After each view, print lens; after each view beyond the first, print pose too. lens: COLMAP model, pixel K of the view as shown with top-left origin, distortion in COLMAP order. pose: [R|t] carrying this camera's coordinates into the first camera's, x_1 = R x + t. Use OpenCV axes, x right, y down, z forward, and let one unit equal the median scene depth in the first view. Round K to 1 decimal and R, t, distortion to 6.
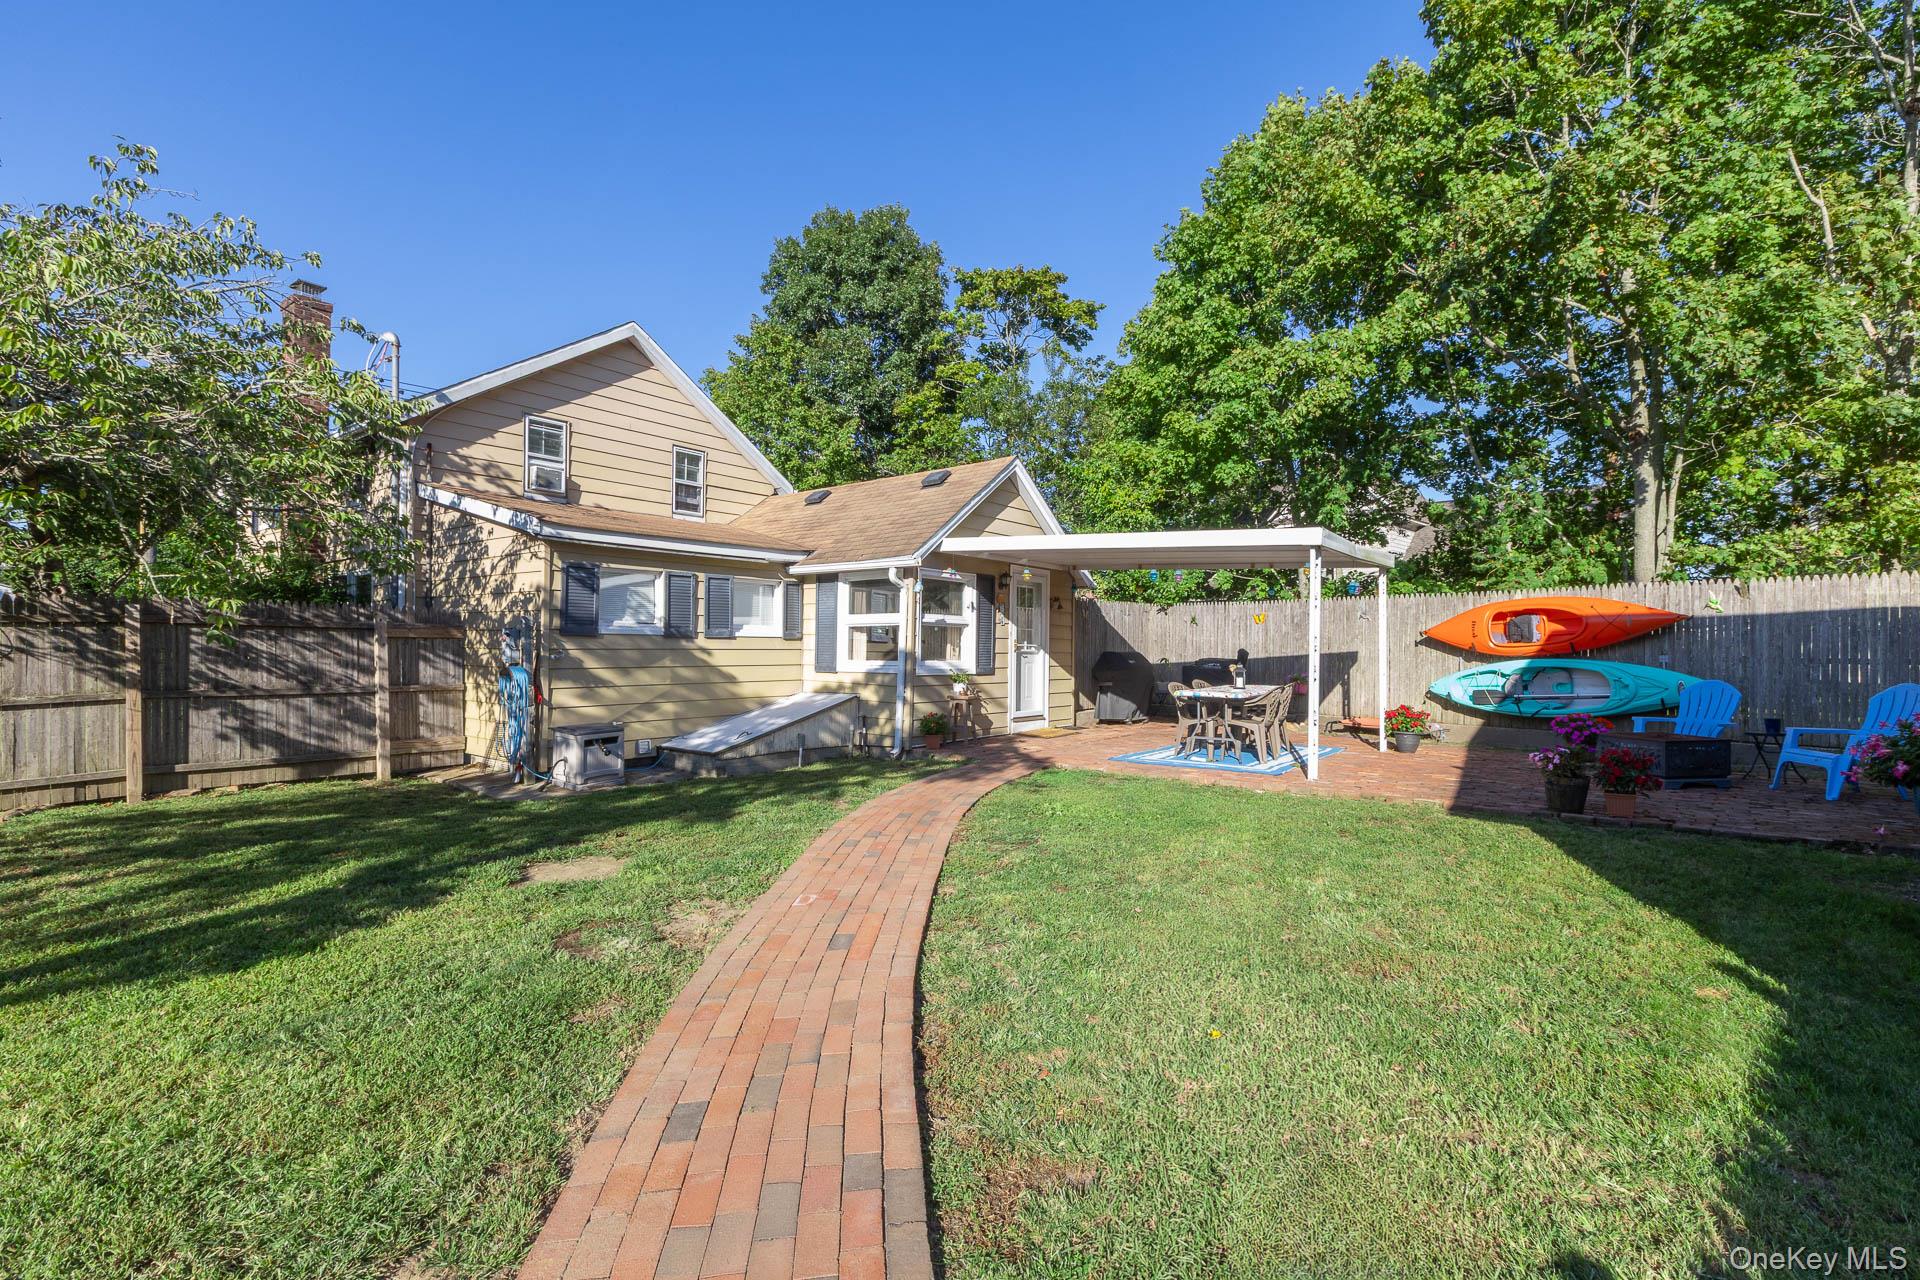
lens RADIAL K [[877.5, 0, 957.8], [0, 877.5, 644.9], [0, 0, 1]] dist [0.000863, 0.000216]
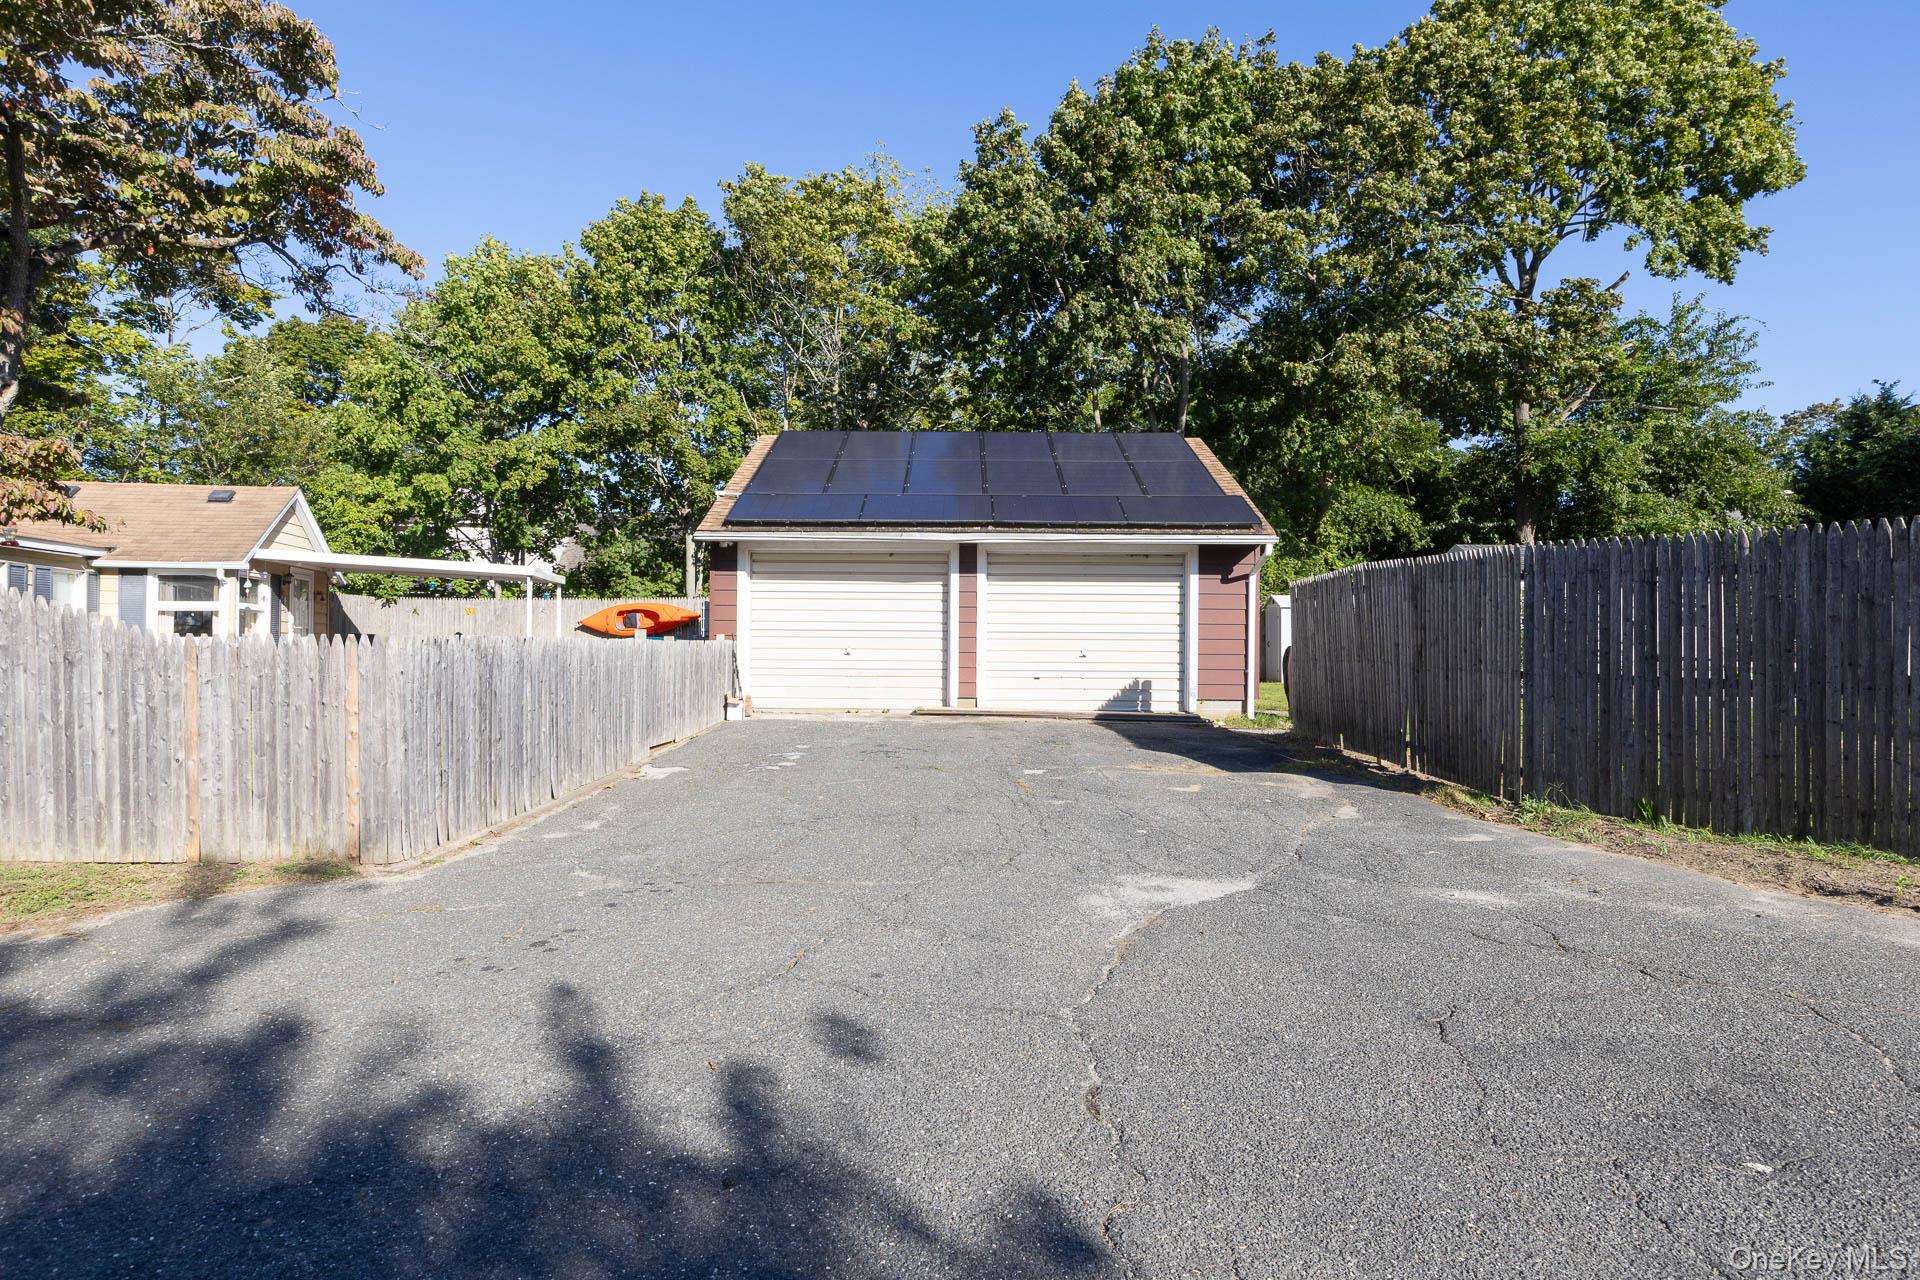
lens RADIAL K [[1107.6, 0, 960.0], [0, 1107.6, 640.0], [0, 0, 1]] dist [-0.000160, 0.000131]
pose [[0.691432, 0.003903, 0.722431, -0.491571], [0.004910, 0.999937, -0.010101, 0.044981], [-0.722425, 0.010531, 0.691369, -0.978816]]
